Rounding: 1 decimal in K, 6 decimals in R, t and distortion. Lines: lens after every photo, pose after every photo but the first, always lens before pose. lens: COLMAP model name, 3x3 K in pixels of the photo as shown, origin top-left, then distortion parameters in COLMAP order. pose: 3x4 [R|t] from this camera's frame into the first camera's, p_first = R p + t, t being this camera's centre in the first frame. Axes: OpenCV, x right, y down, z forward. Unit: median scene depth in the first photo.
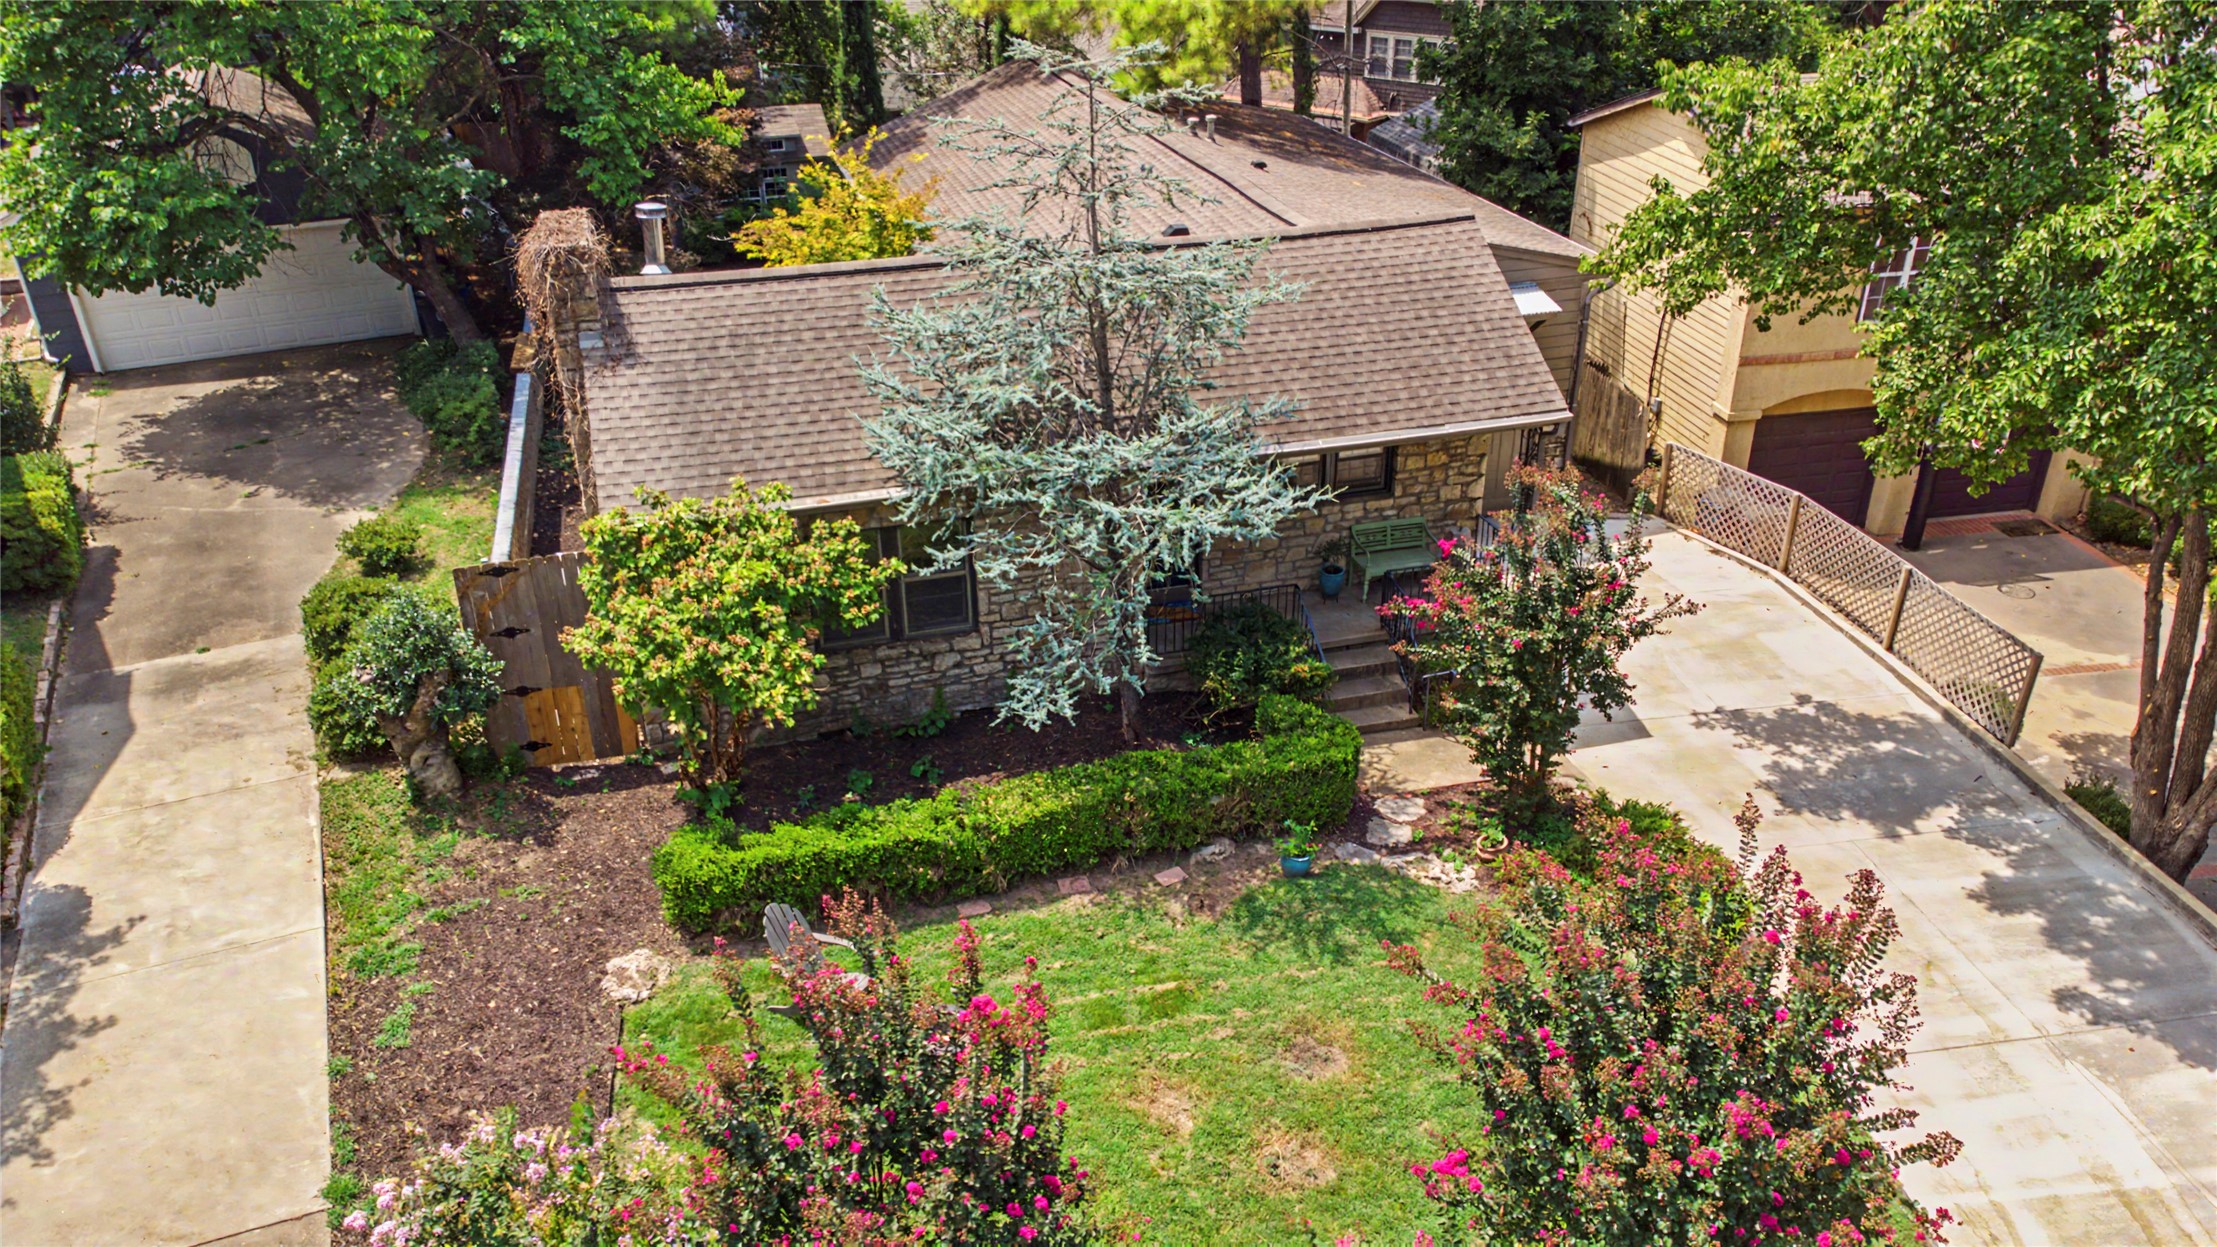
lens RADIAL K [[1622.4, 0, 1108.5], [0, 1622.4, 623.5], [0, 0, 1]] dist [0.034331, 0.050635]
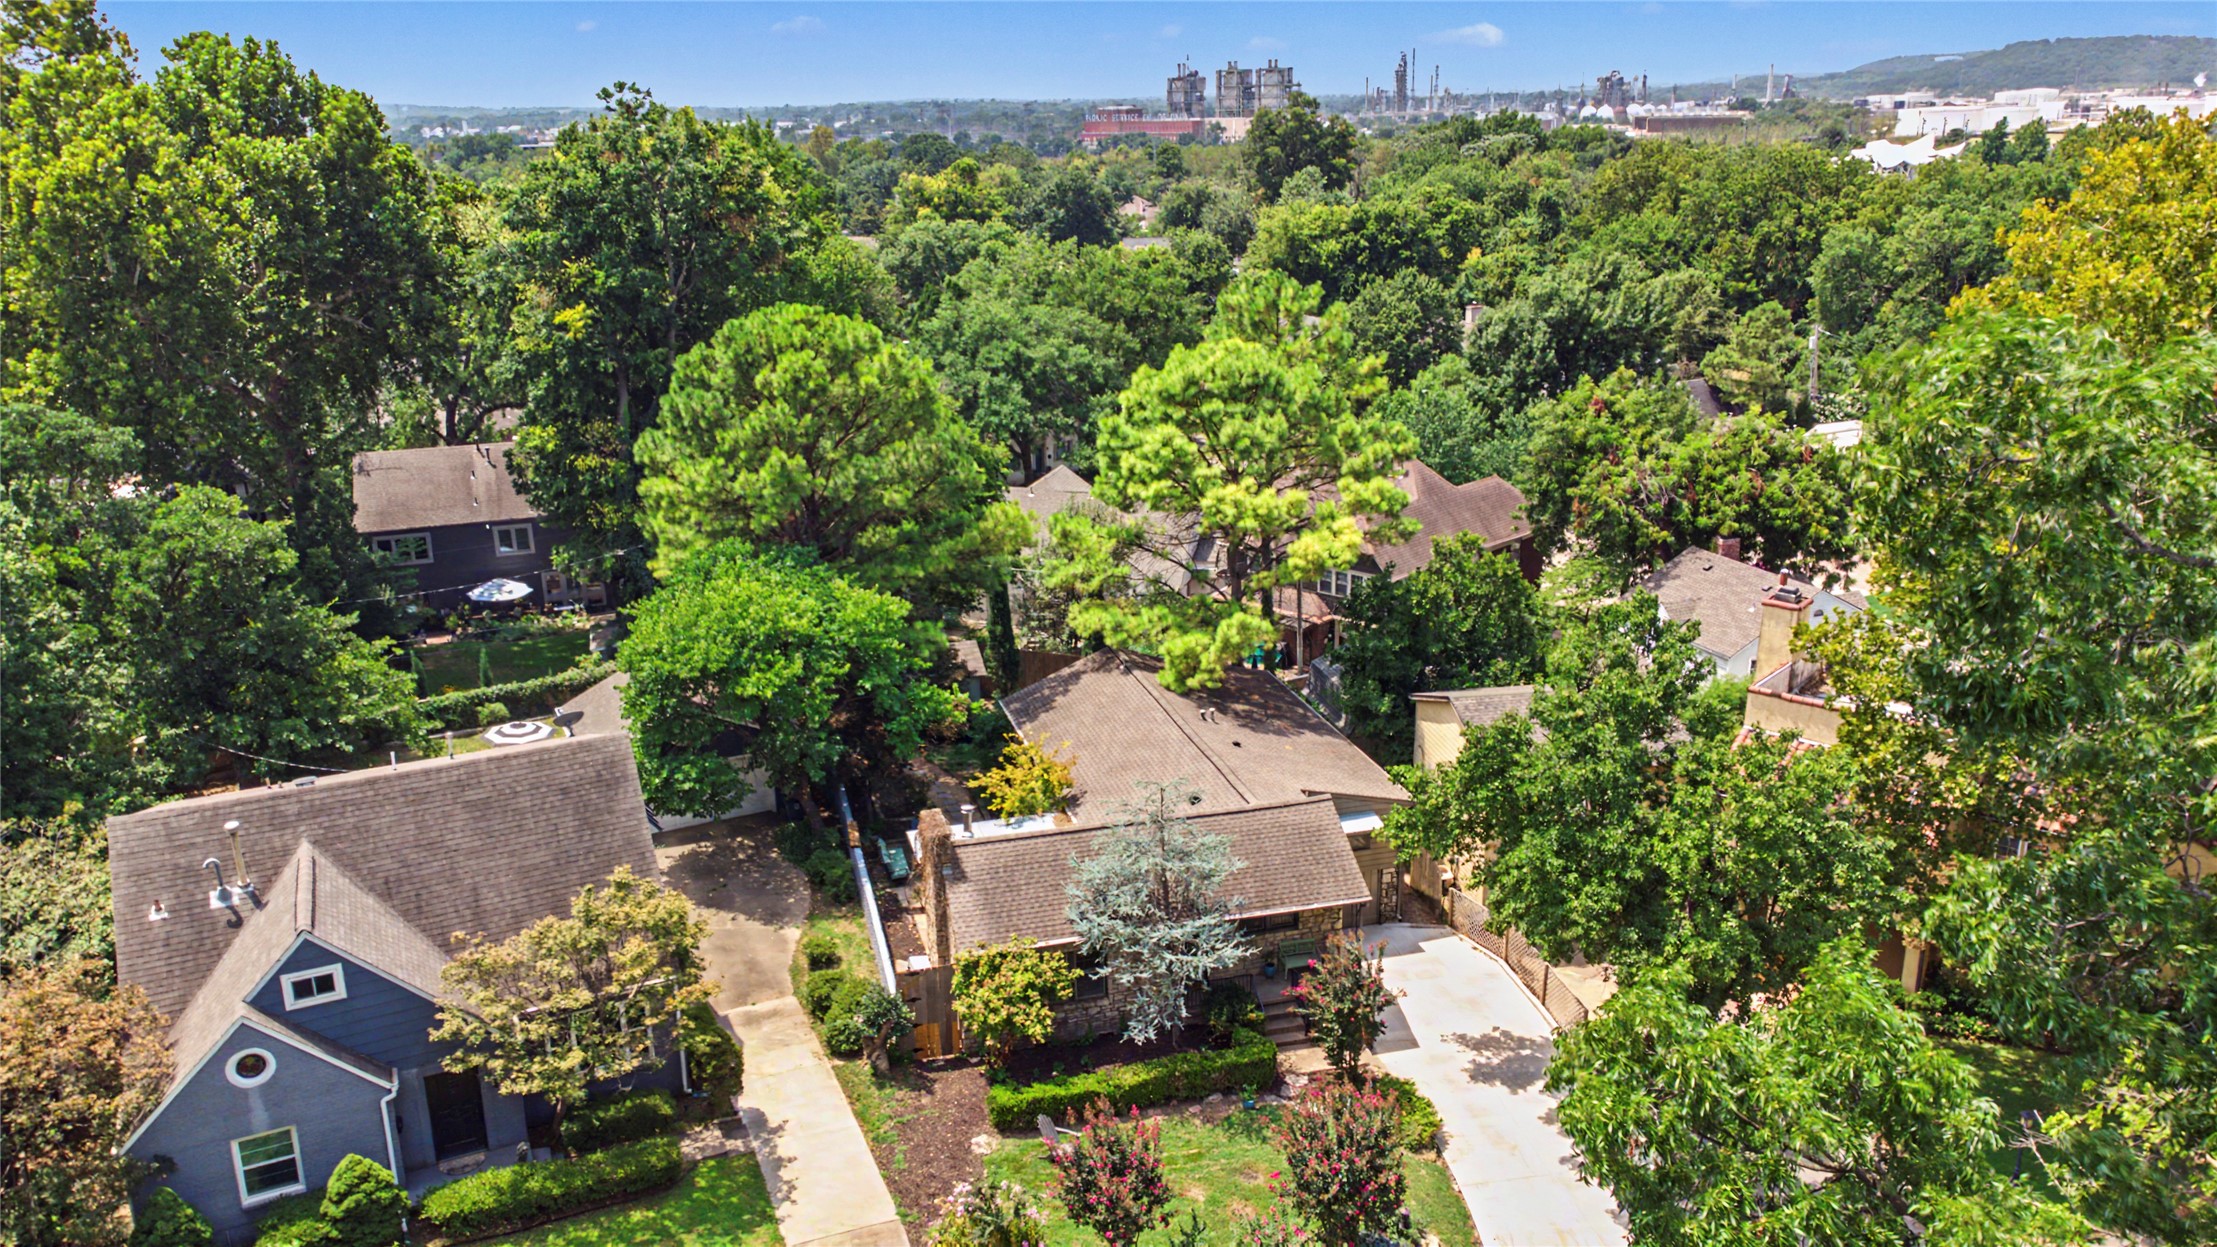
lens RADIAL K [[1782.7, 0, 1112.2], [0, 1782.7, 571.7], [0, 0, 1]] dist [0.092804, -0.220645]
pose [[0.999984, 0.001213, -0.005526, -0.066698], [-0.002194, 0.983450, -0.181166, -0.135246], [0.005215, 0.181176, 0.983437, -1.662696]]
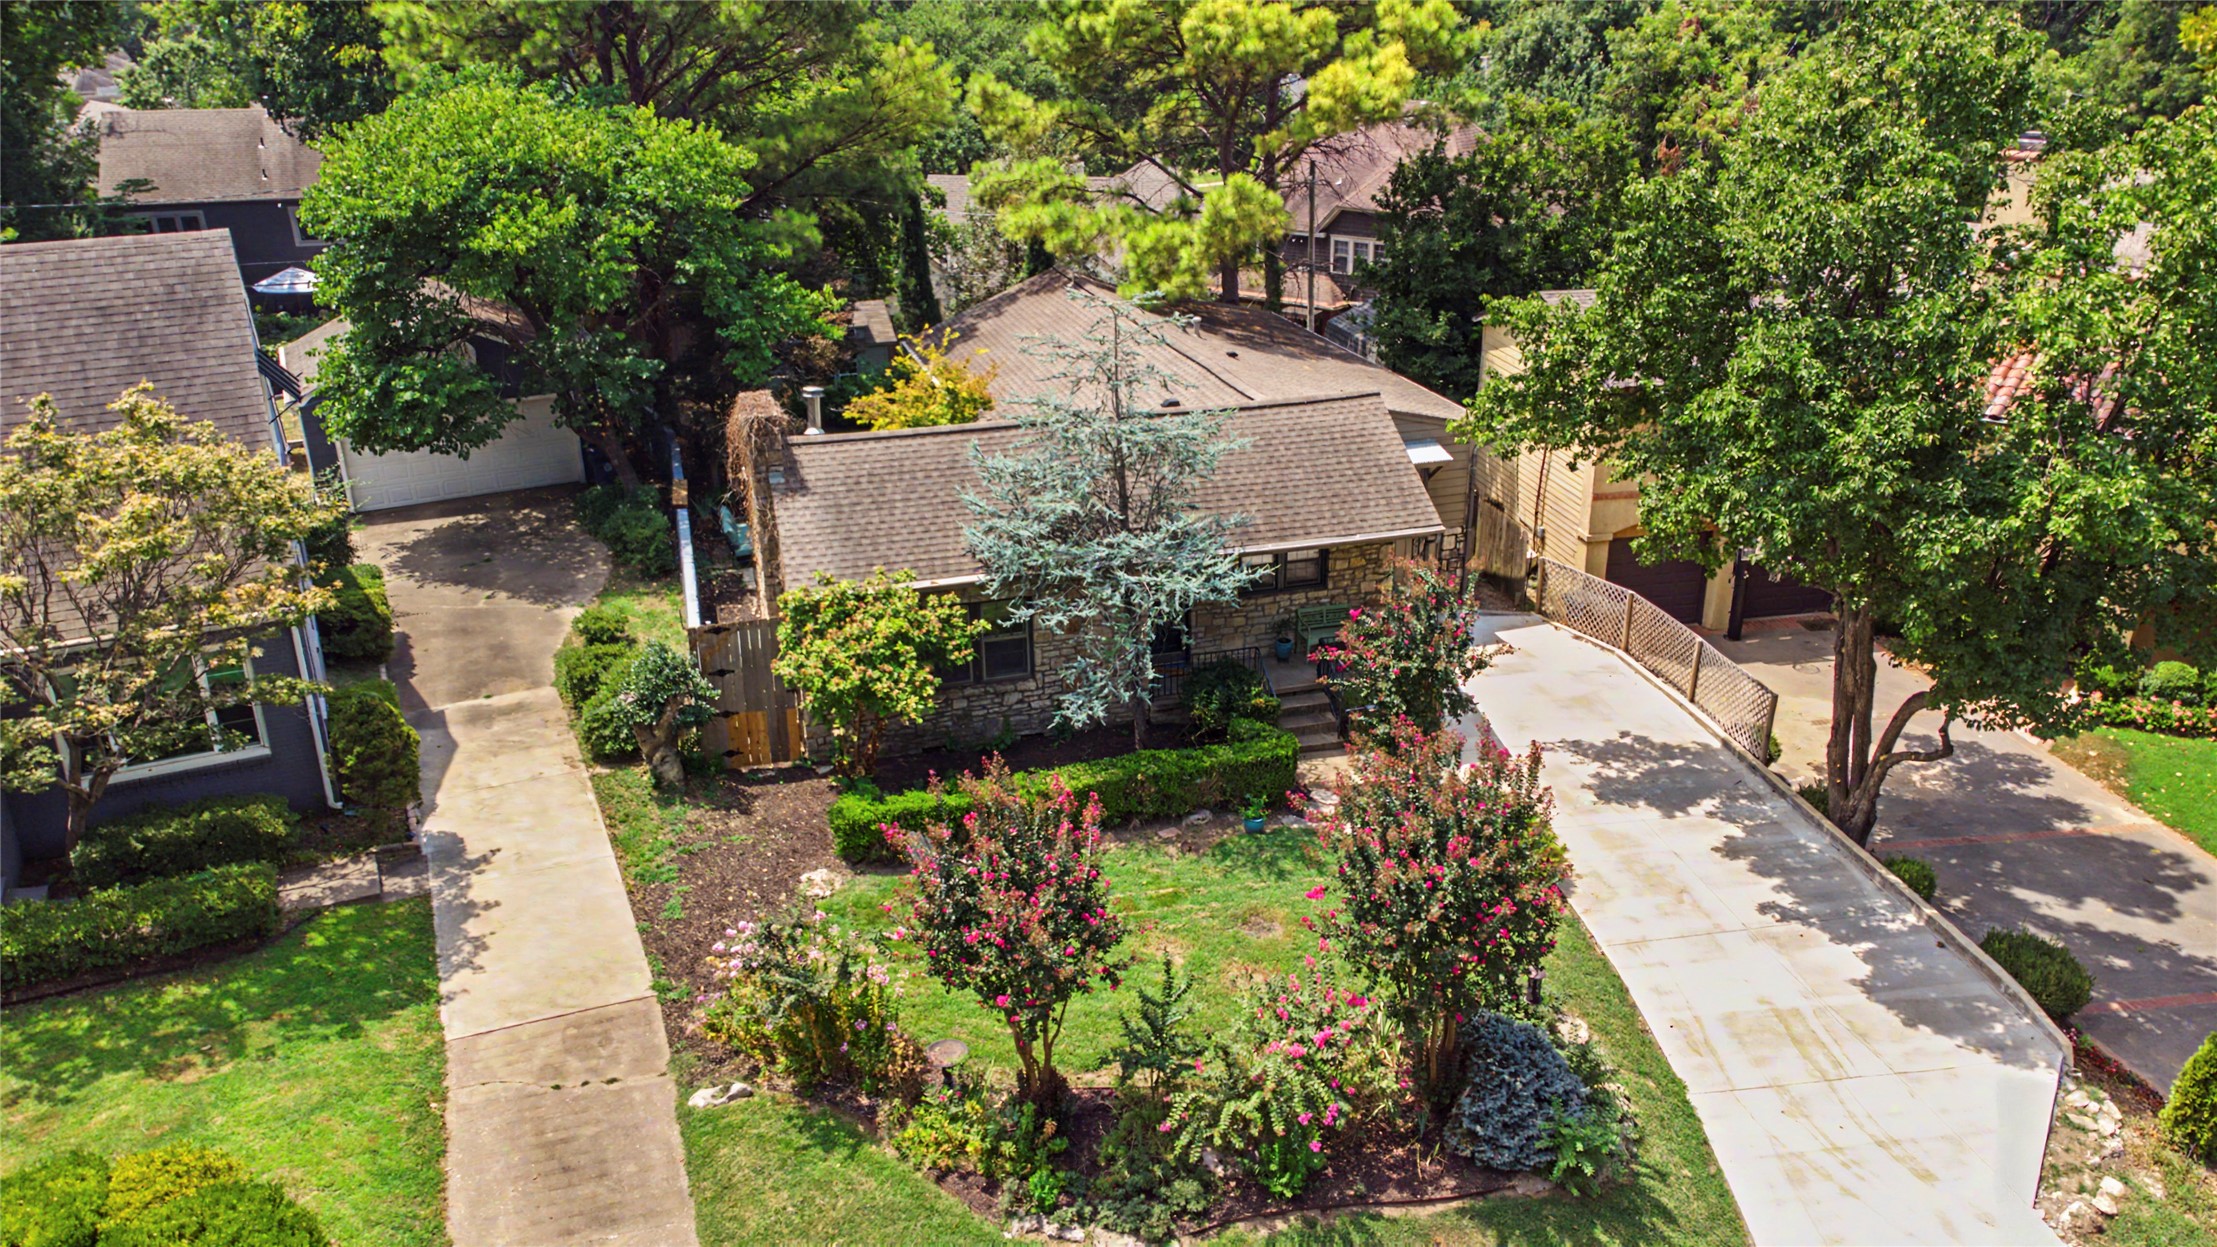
lens RADIAL K [[1675.3, 0, 1108.5], [0, 1675.3, 623.5], [0, 0, 1]] dist [0.059412, 0.000420]
pose [[0.999996, -0.002791, 0.000870, -0.017248], [0.002865, 0.994865, -0.101167, 0.116794], [-0.000584, 0.101169, 0.994869, -0.522024]]
